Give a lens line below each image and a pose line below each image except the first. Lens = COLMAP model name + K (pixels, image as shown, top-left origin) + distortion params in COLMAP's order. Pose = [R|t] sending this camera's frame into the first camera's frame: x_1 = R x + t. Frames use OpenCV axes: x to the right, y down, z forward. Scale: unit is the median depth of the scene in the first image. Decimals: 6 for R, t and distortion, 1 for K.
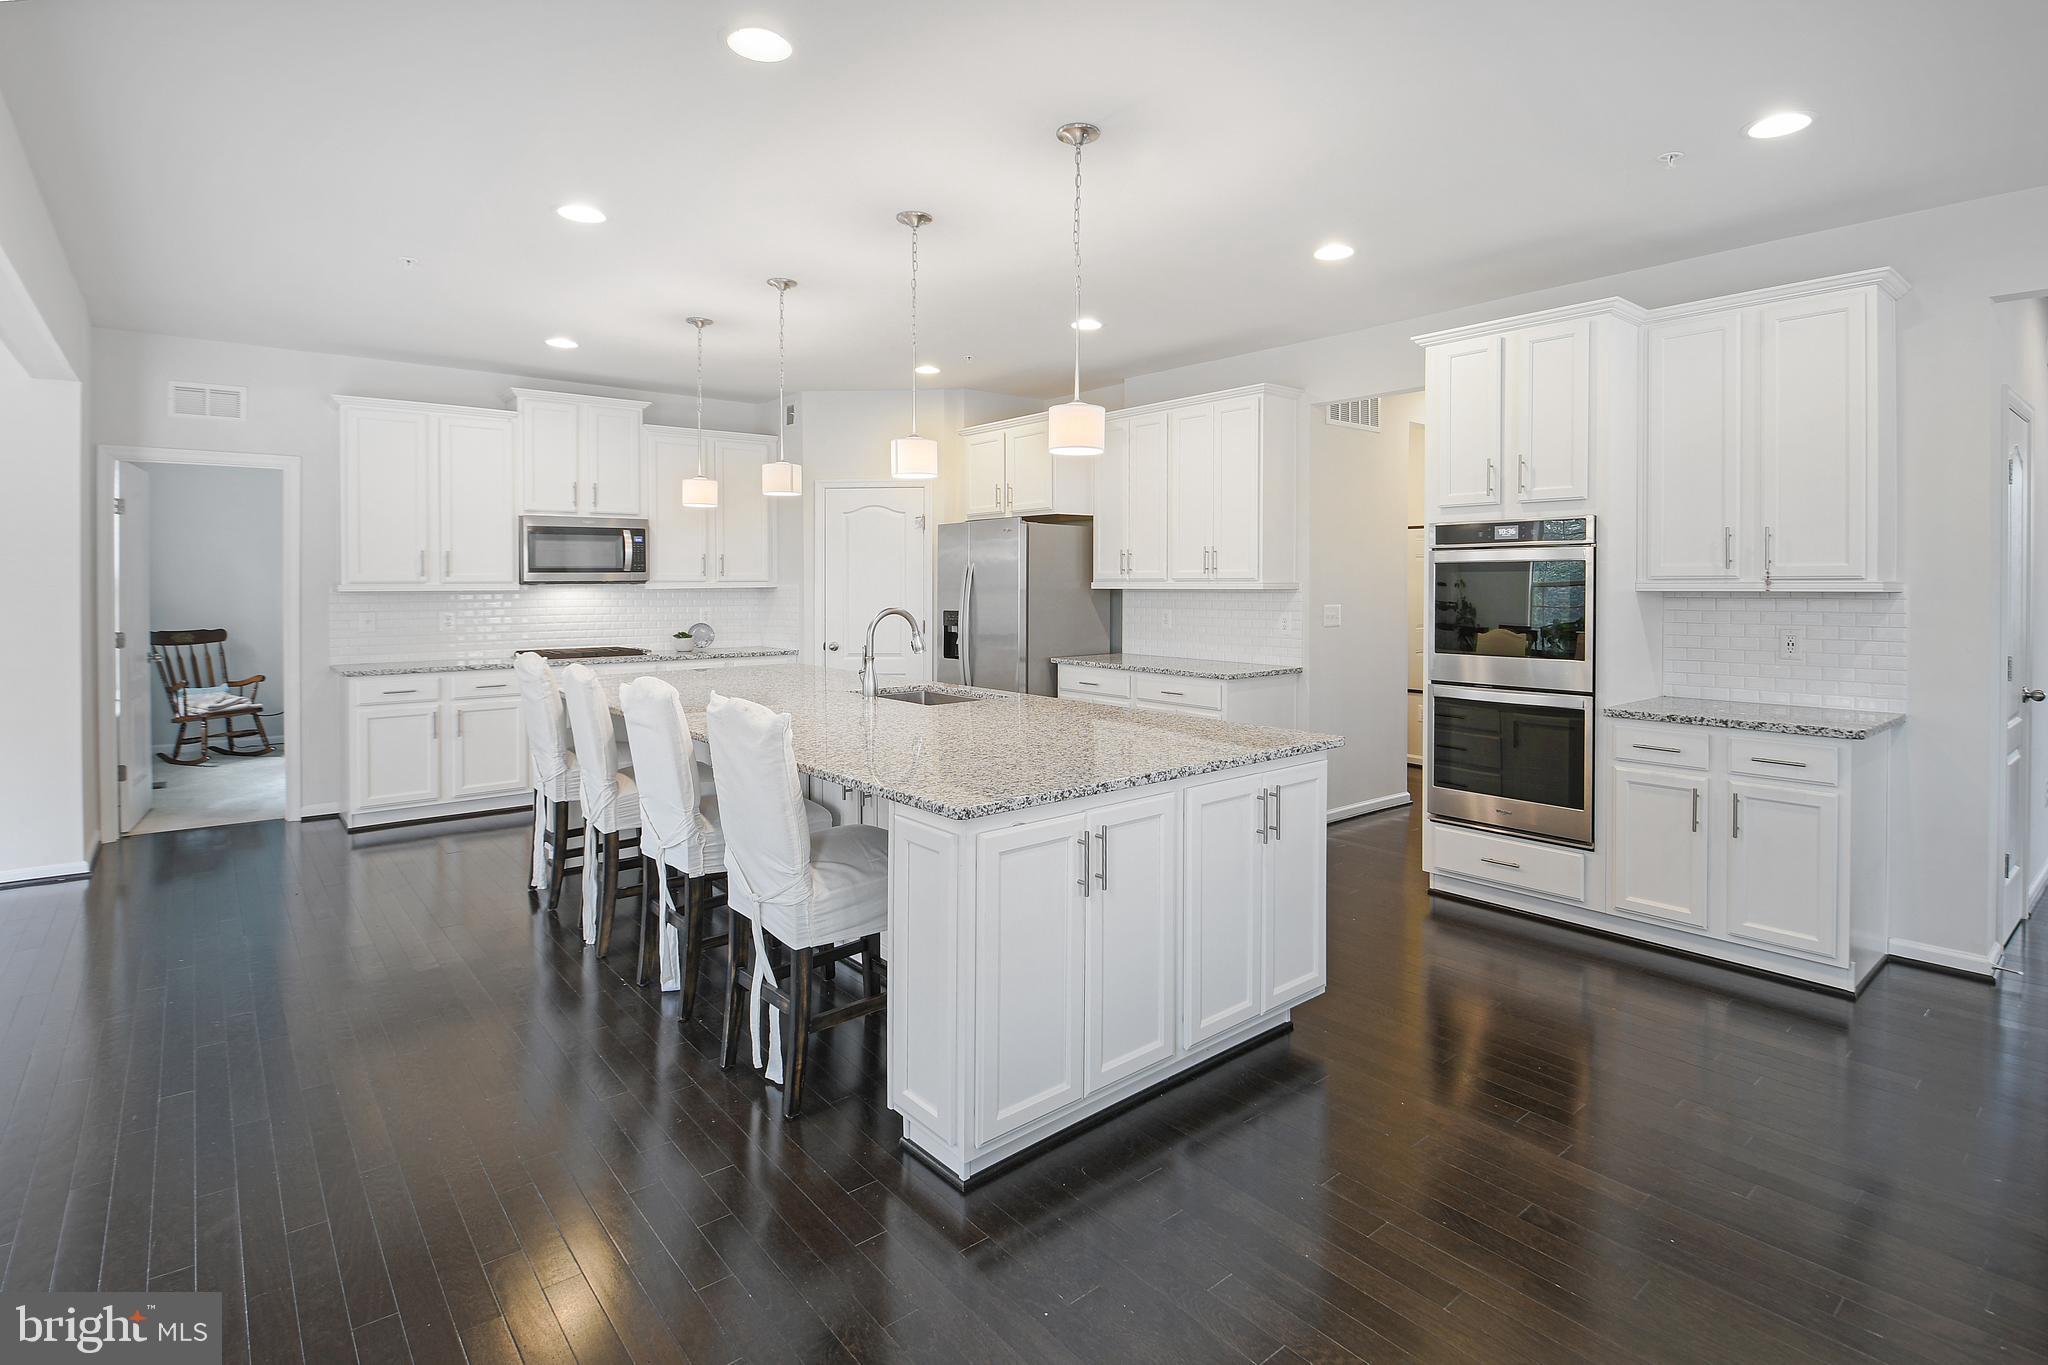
lens RADIAL K [[1005.2, 0, 1027.6], [0, 1005.2, 589.6], [0, 0, 1]] dist [-0.000304, 0.000135]
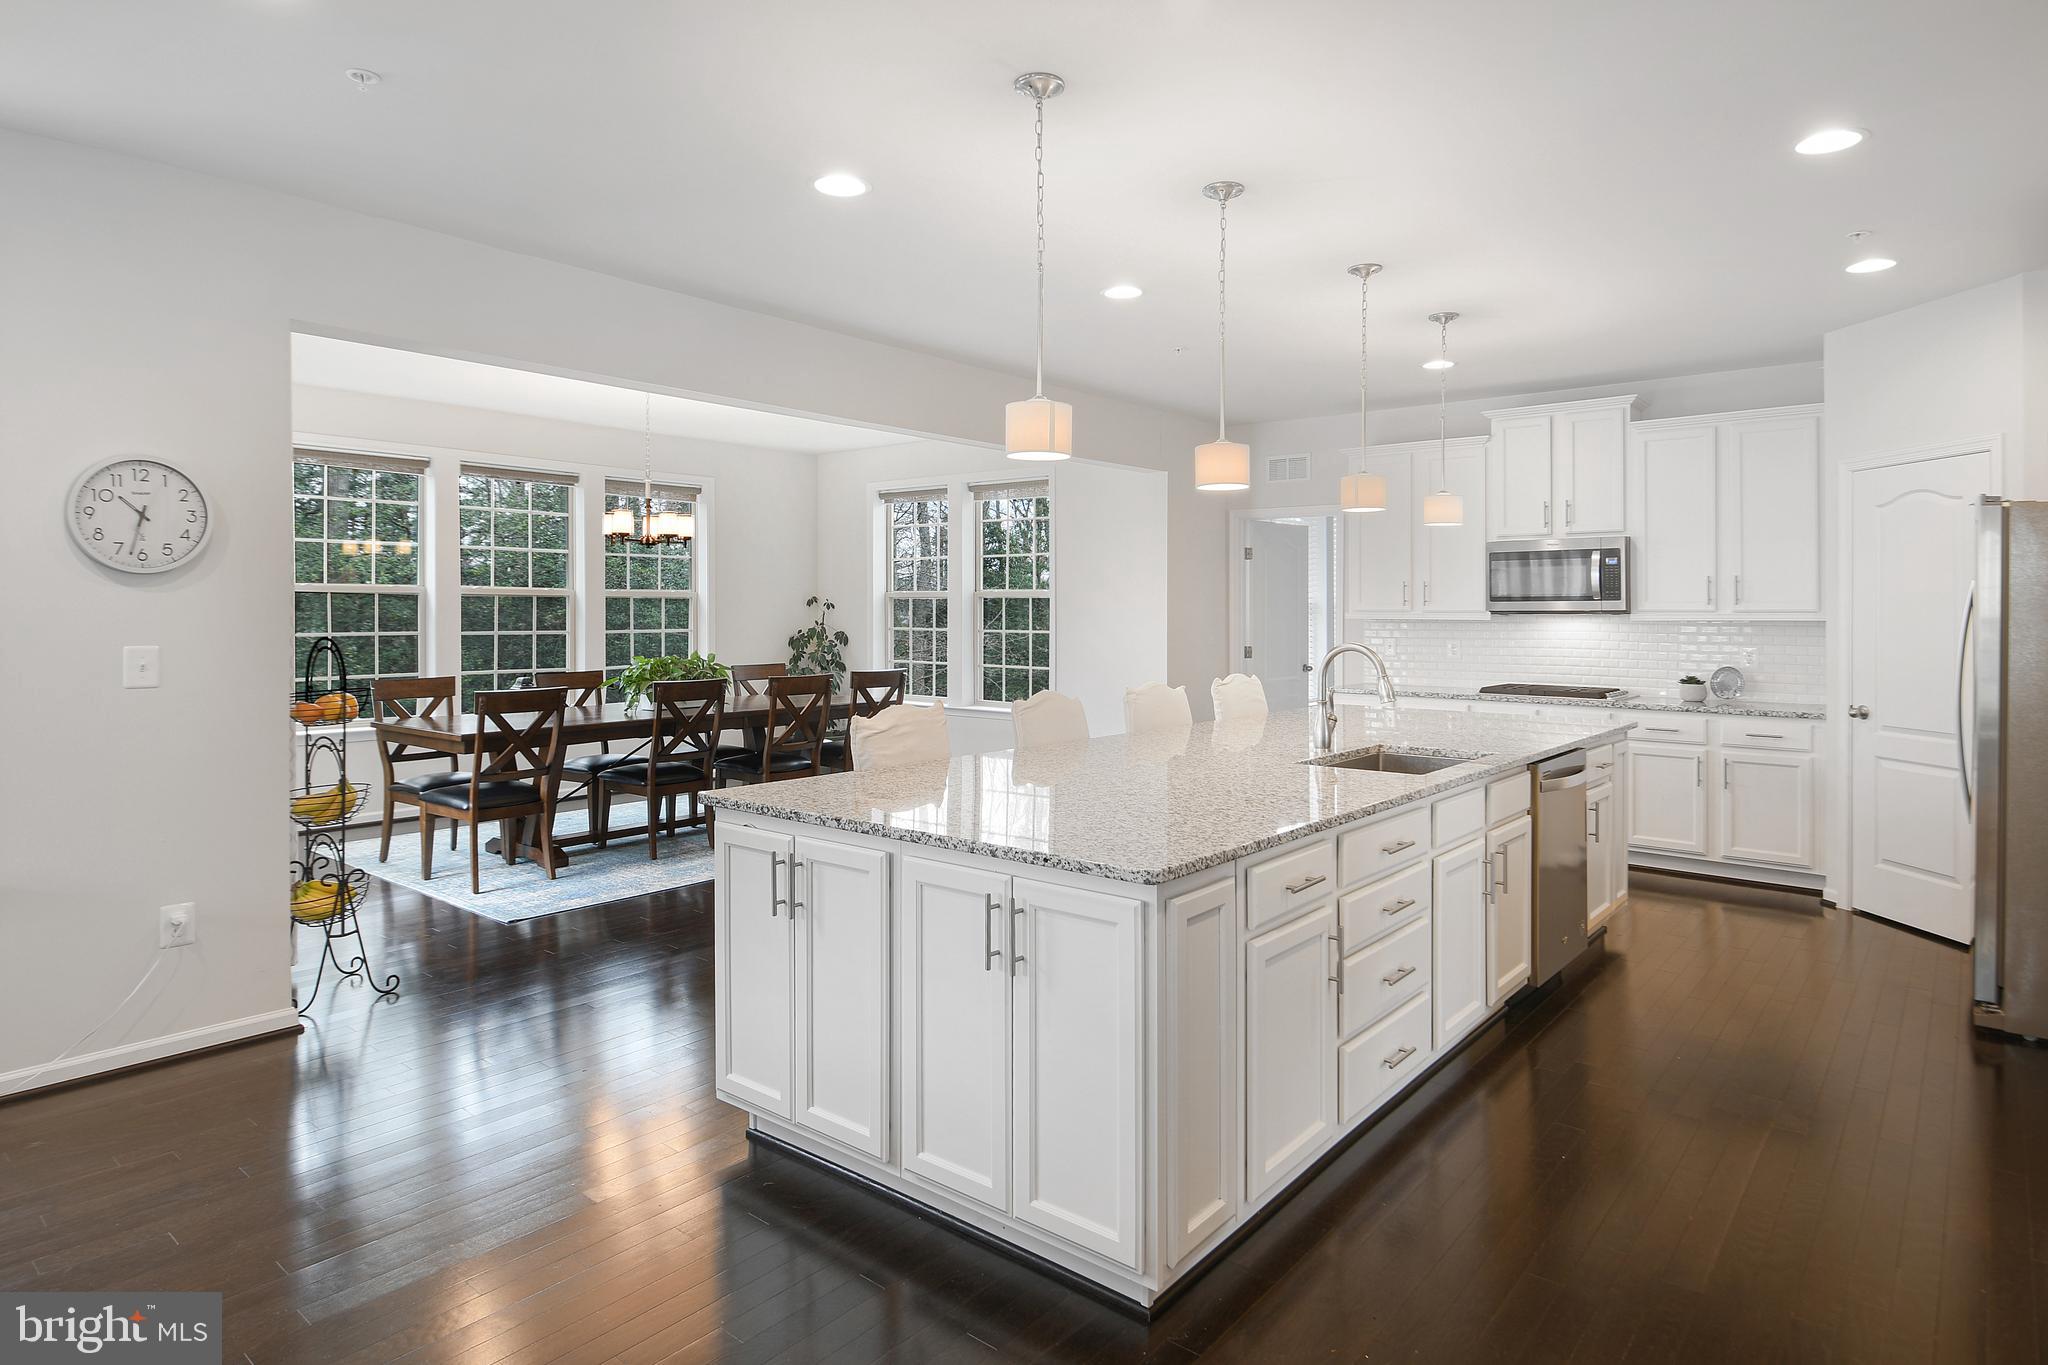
lens RADIAL K [[1131.9, 0, 1095.9], [0, 1131.9, 603.2], [0, 0, 1]] dist [0.001611, 0.000628]
pose [[0.217435, -0.003531, -0.976068, 0.689659], [-0.013070, 0.999893, -0.006529, -0.005077], [0.975987, 0.014177, 0.217366, 0.585563]]
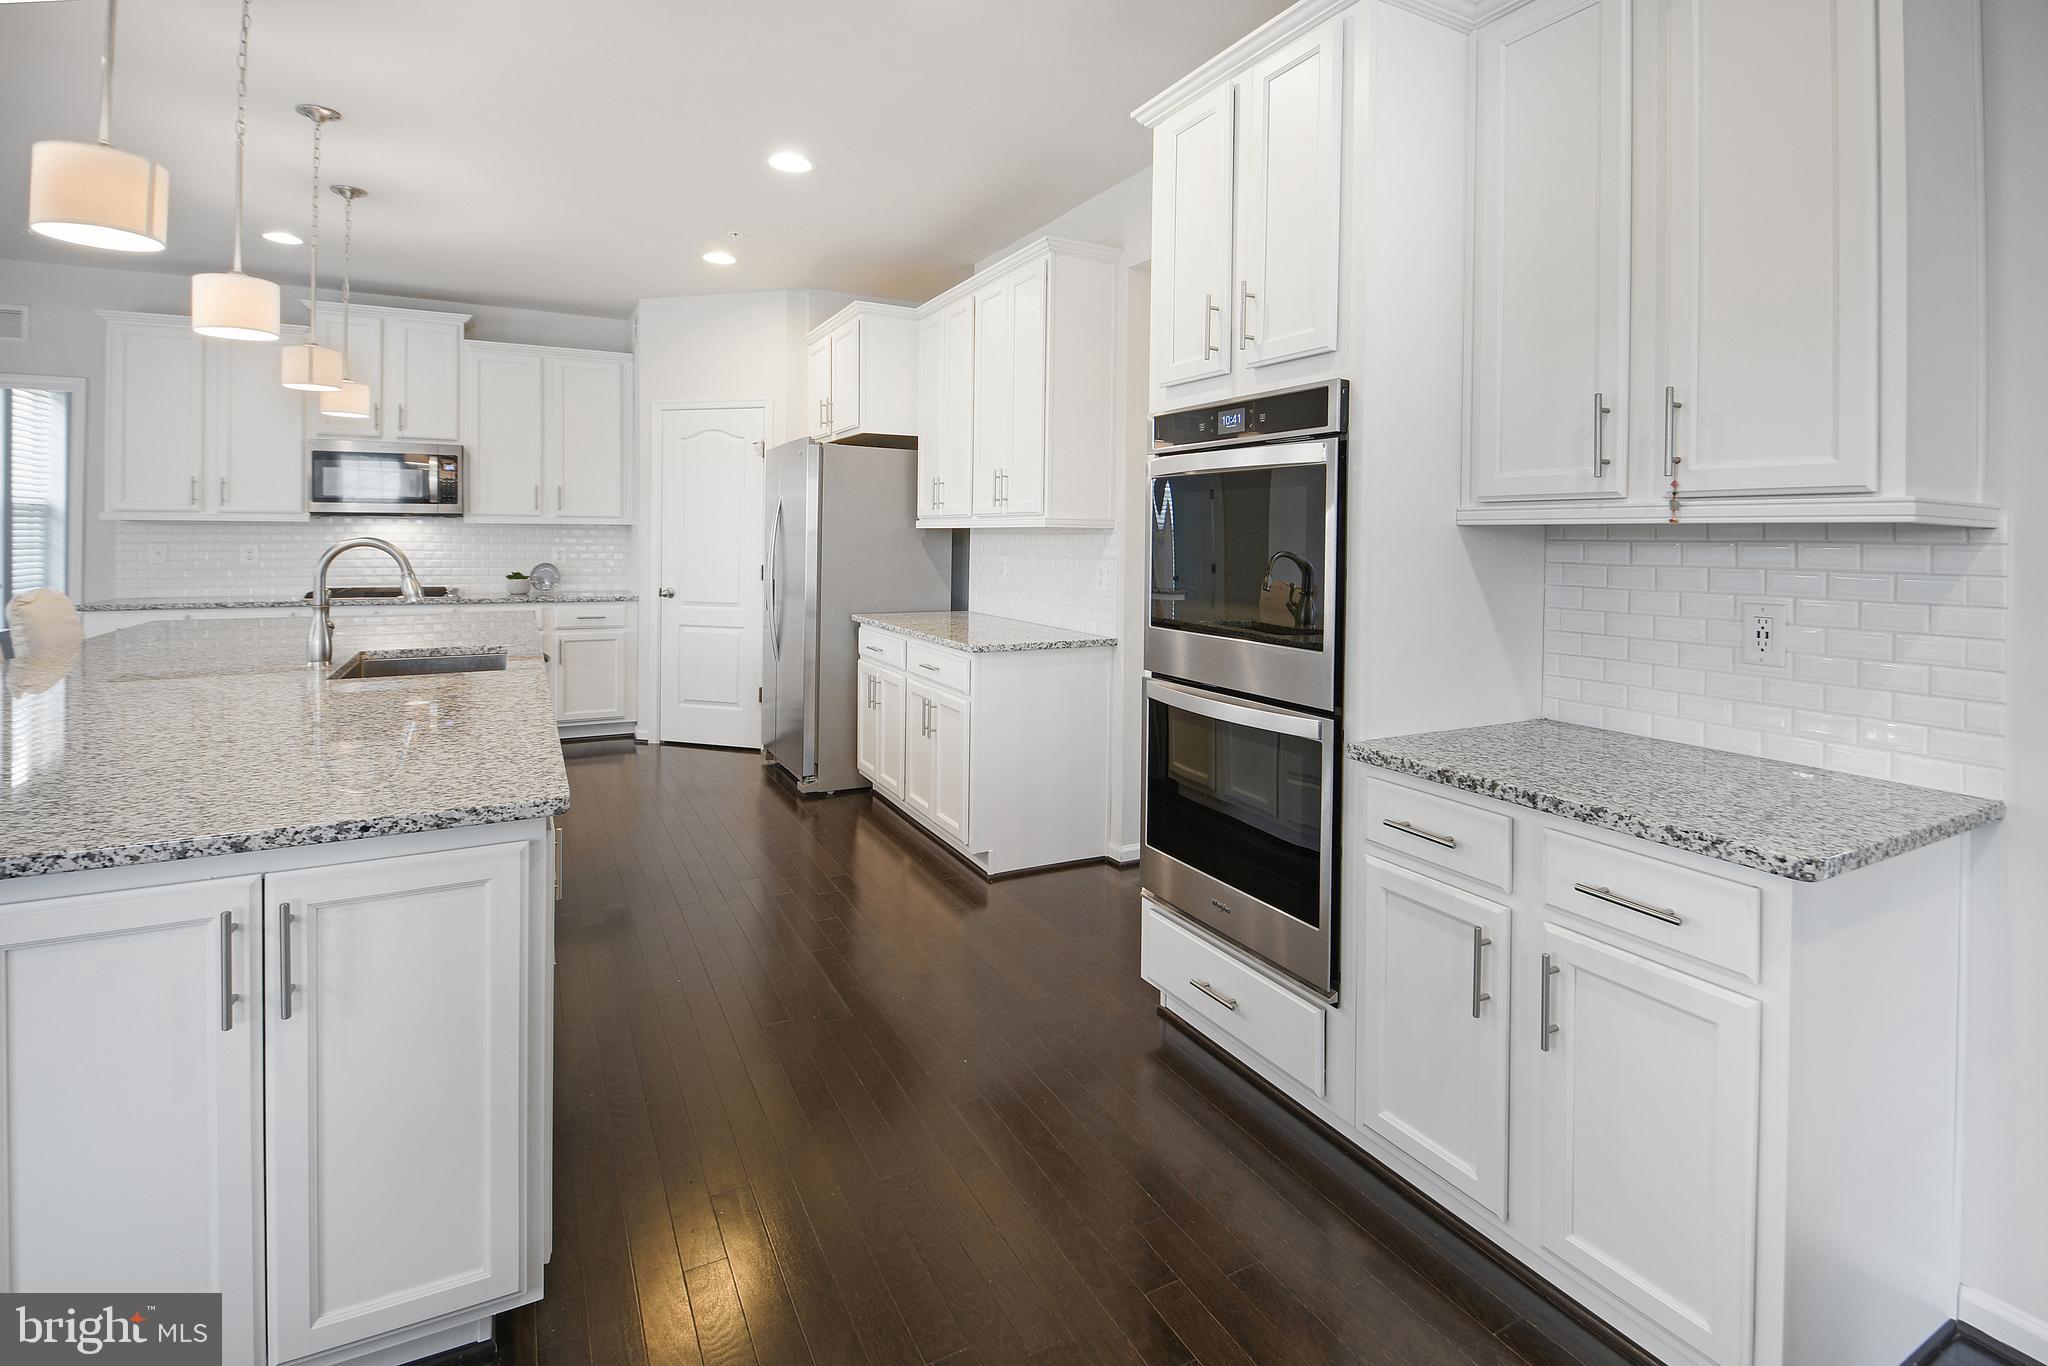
lens RADIAL K [[957.0, 0, 1020.5], [0, 957.0, 545.4], [0, 0, 1]] dist [0.000023, -0.000452]
pose [[0.979229, 0.016432, -0.202092, 0.446659], [-0.016169, 0.999865, 0.002954, 0.013689], [0.202114, 0.000375, 0.979362, 0.418090]]
